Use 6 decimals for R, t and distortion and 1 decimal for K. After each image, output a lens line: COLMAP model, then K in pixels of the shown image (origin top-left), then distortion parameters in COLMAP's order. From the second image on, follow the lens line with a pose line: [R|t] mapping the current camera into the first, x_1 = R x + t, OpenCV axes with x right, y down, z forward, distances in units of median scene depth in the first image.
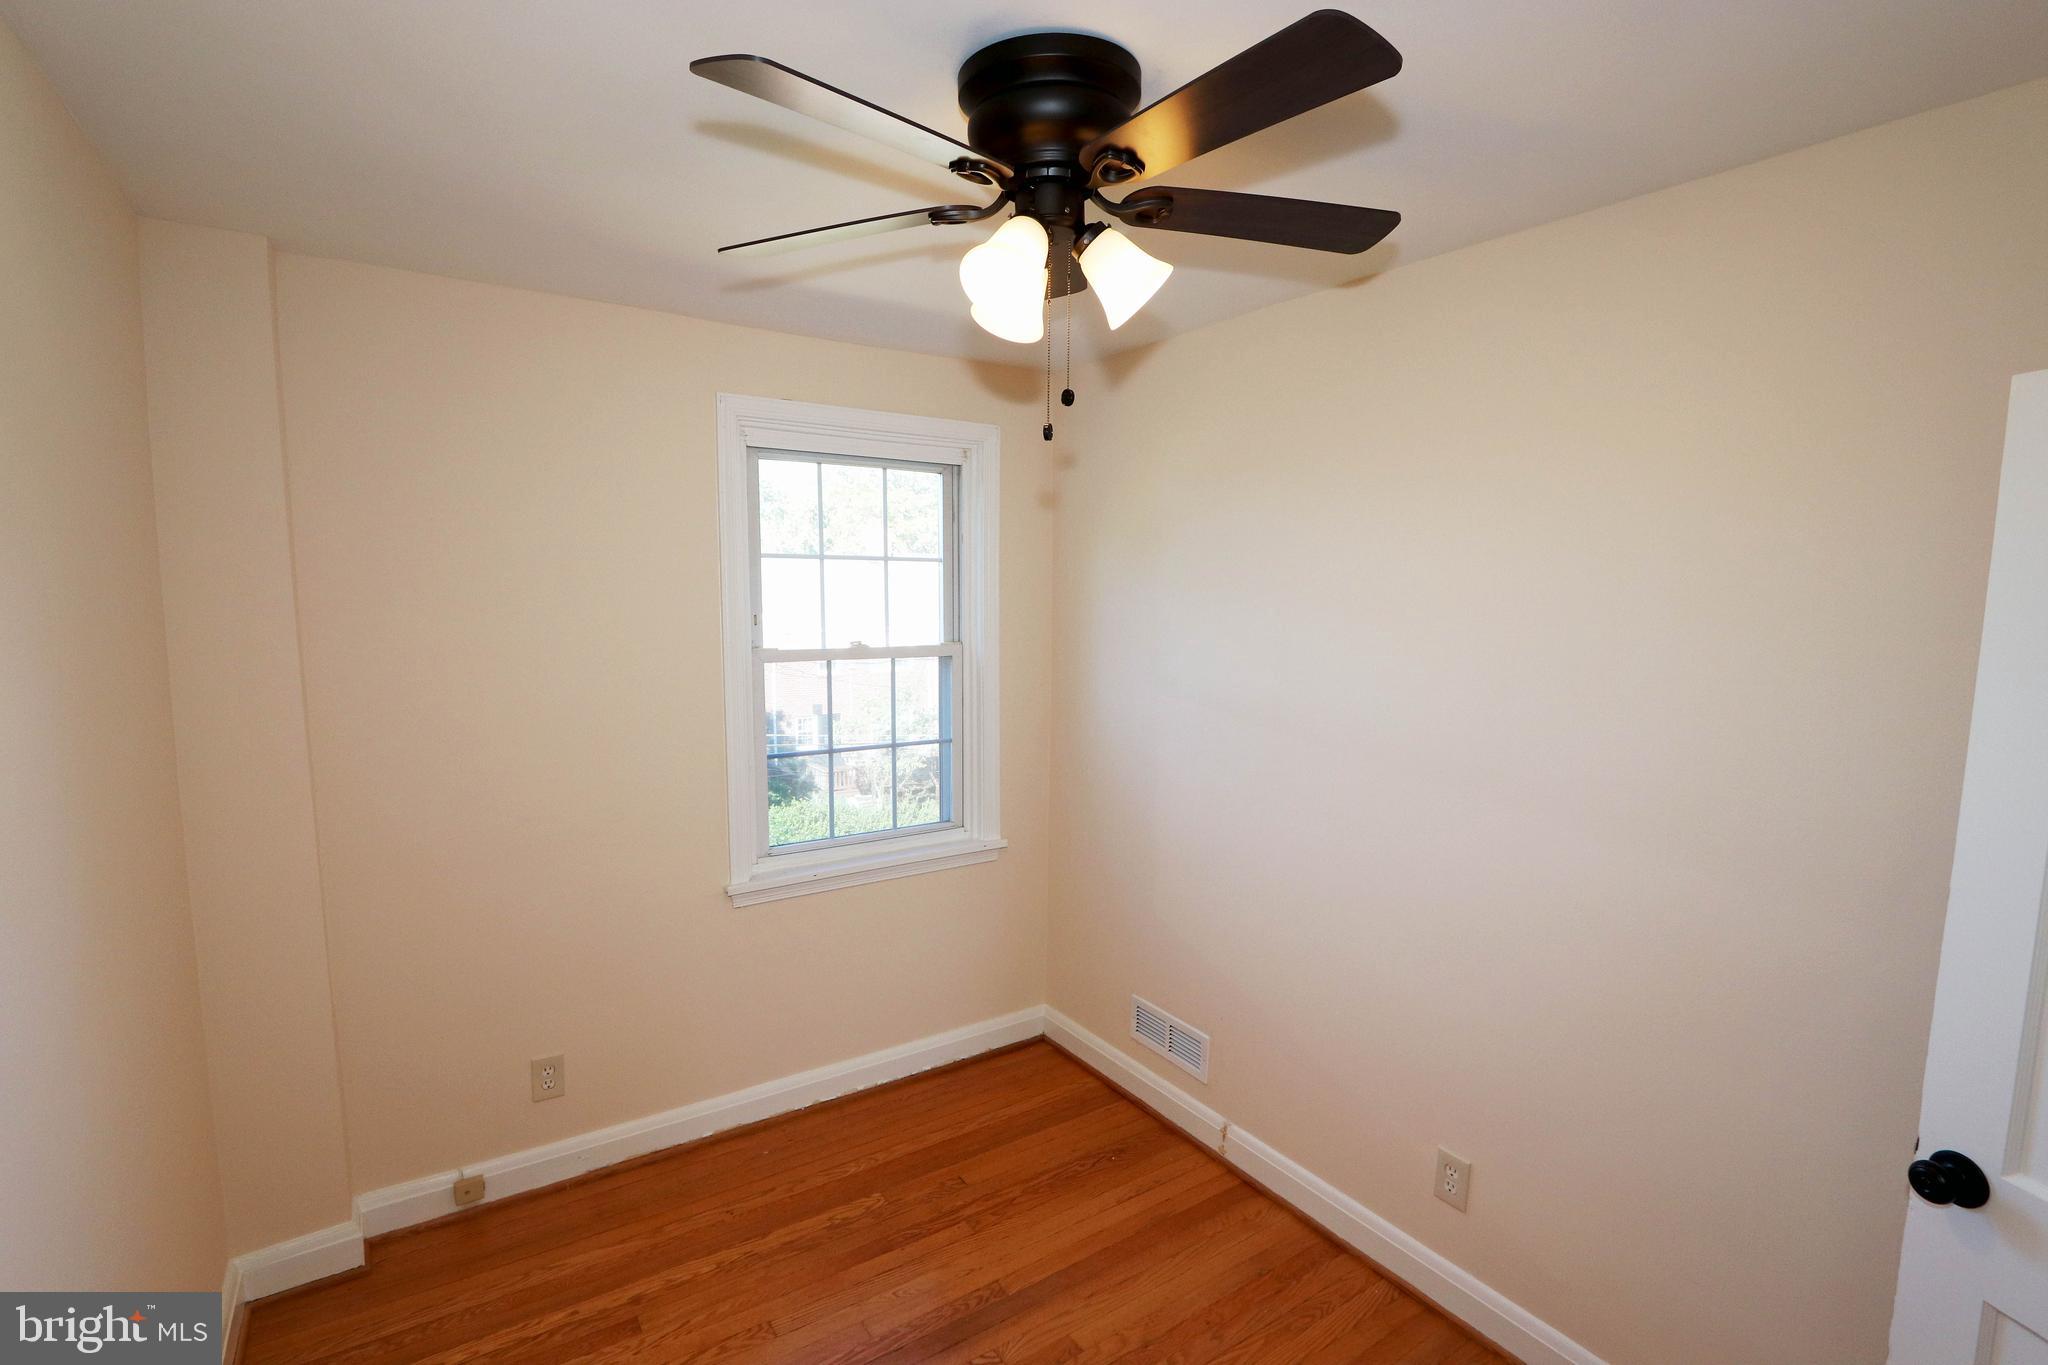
lens RADIAL K [[941.4, 0, 1027.8], [0, 941.4, 685.7], [0, 0, 1]] dist [-0.024673, 0.005249]
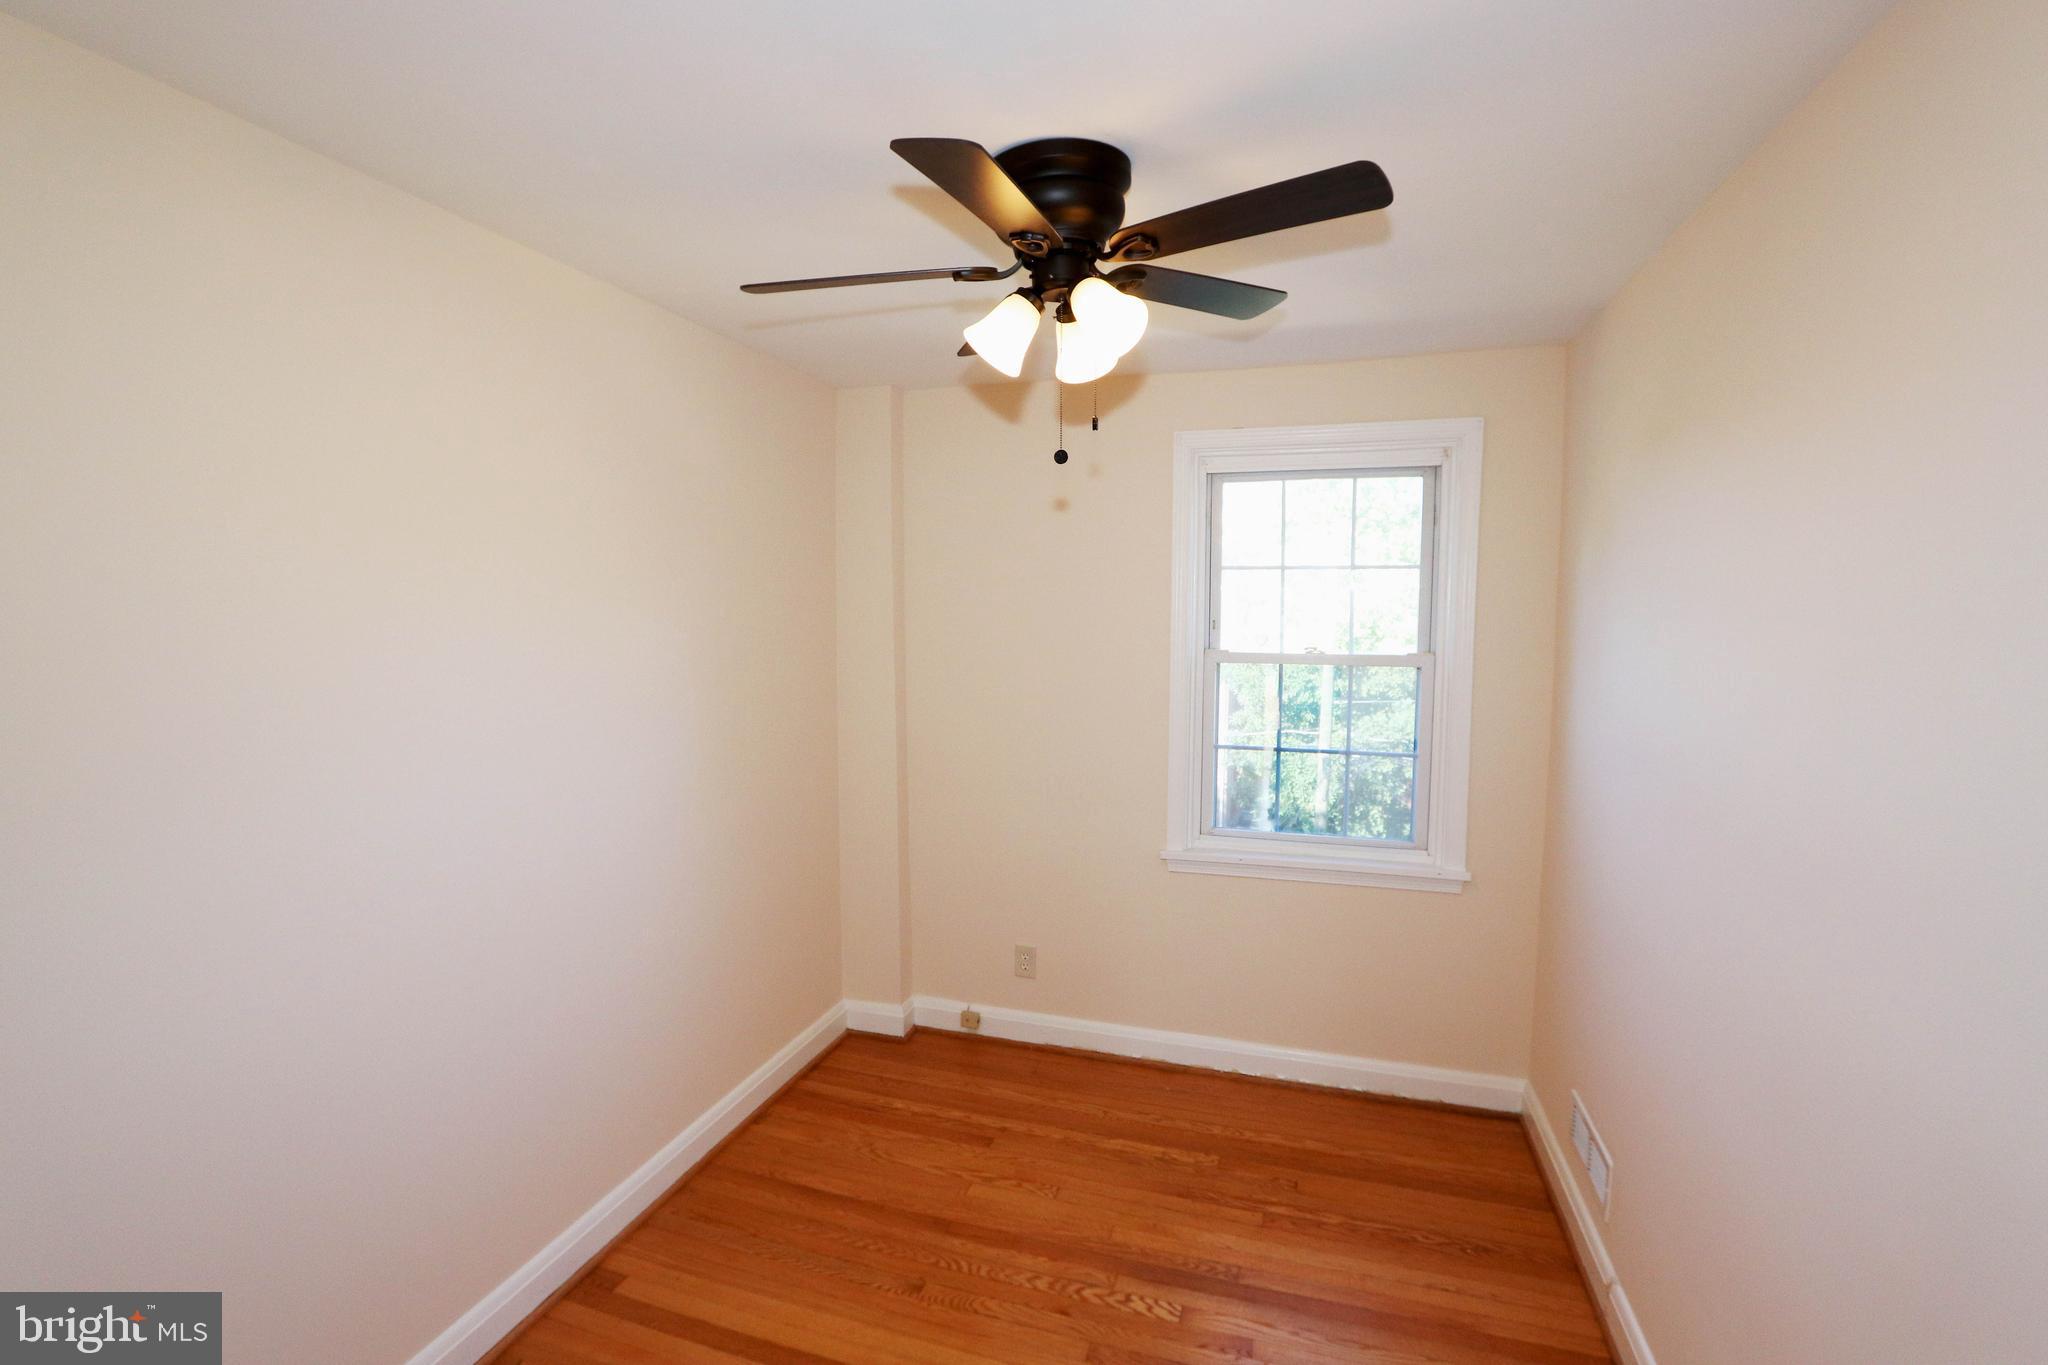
lens RADIAL K [[941.4, 0, 1012.5], [0, 941.4, 676.6], [0, 0, 1]] dist [-0.024673, 0.005249]
pose [[0.624295, 0.053693, -0.779341, 0.460798], [-0.077462, 0.996973, 0.006636, 0.004121], [0.777339, 0.056226, 0.626565, 0.104395]]
